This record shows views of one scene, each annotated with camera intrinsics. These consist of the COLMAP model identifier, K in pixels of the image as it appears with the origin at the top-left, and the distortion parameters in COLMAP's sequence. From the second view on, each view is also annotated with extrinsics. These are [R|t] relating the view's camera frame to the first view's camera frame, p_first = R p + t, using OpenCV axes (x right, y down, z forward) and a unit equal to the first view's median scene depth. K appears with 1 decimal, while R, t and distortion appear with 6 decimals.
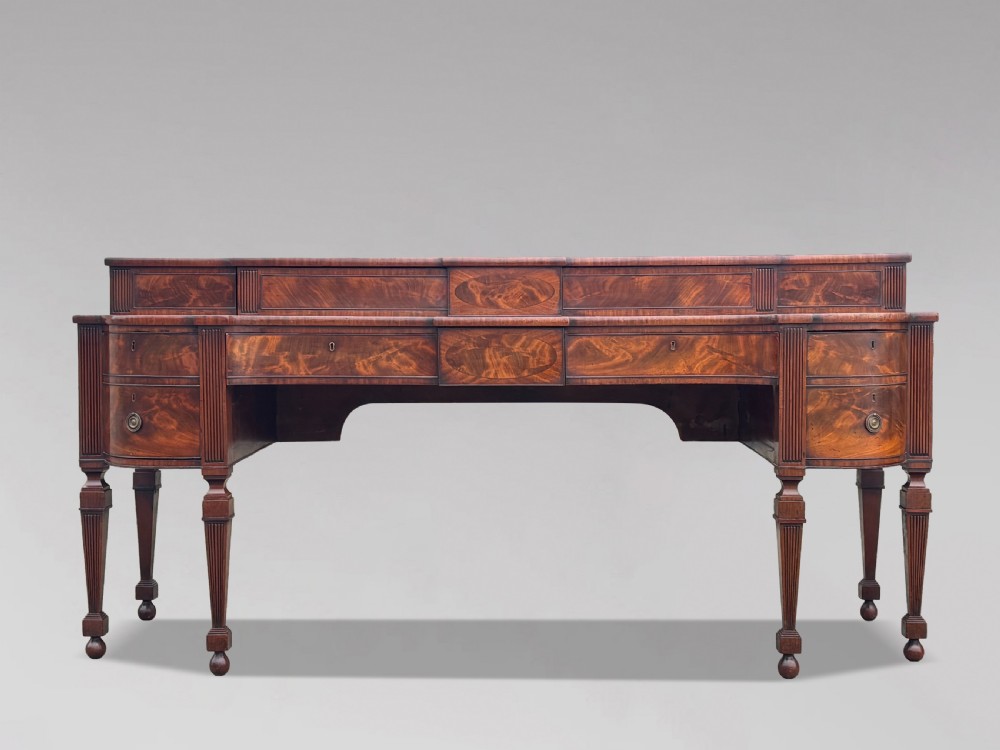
lens RADIAL K [[1454.0, 0, 500.0], [0, 1454.0, 375.0], [0, 0, 1]] dist [0.234535, -0.055293]
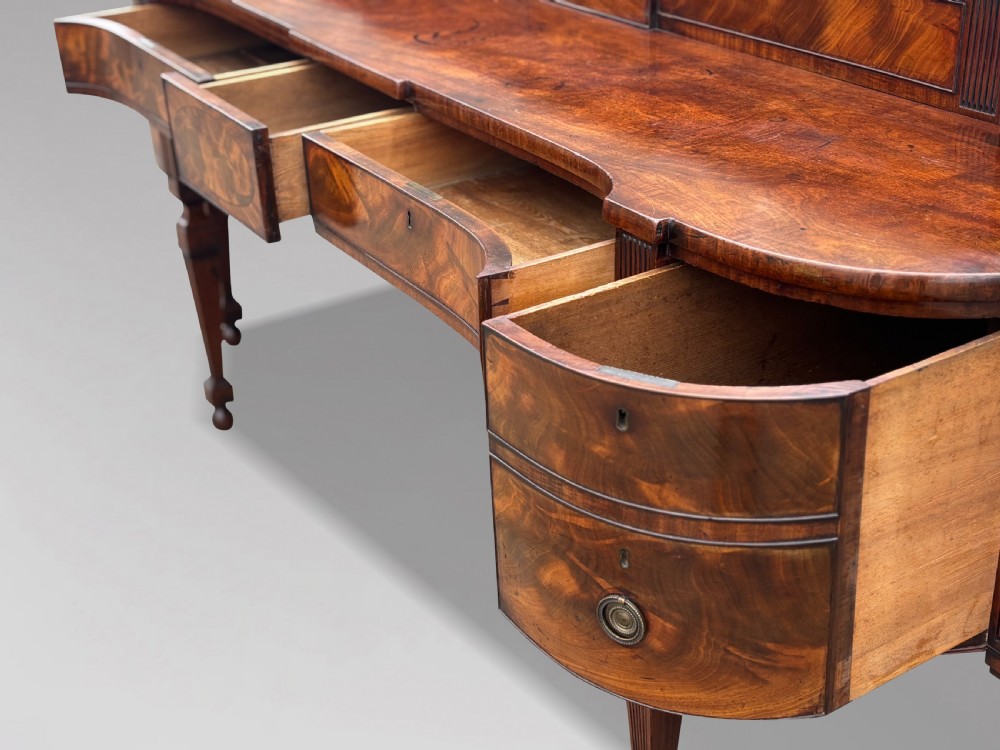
lens RADIAL K [[1371.8, 0, 495.0], [0, 1371.8, 374.8], [0, 0, 1]] dist [0.240601, -0.864147]
pose [[0.541002, 0.366407, -0.757009, 0.454810], [0.011822, 0.896705, 0.442471, -0.160239], [0.840938, -0.248327, 0.480788, 0.821709]]
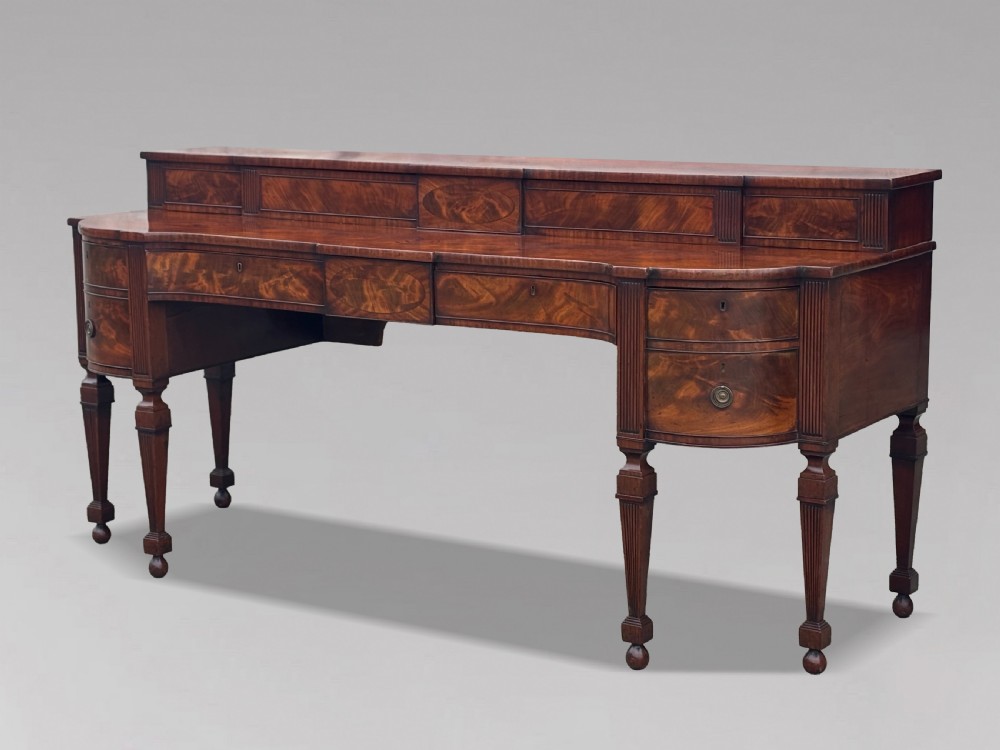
lens RADIAL K [[2029.0, 0, 500.0], [0, 2029.0, 375.0], [0, 0, 1]] dist [0.313719, -1.282691]
pose [[0.848180, 0.087190, -0.522484, 0.750547], [-0.014086, 0.989724, 0.142293, -0.144564], [0.529521, -0.113330, 0.840692, -0.061537]]
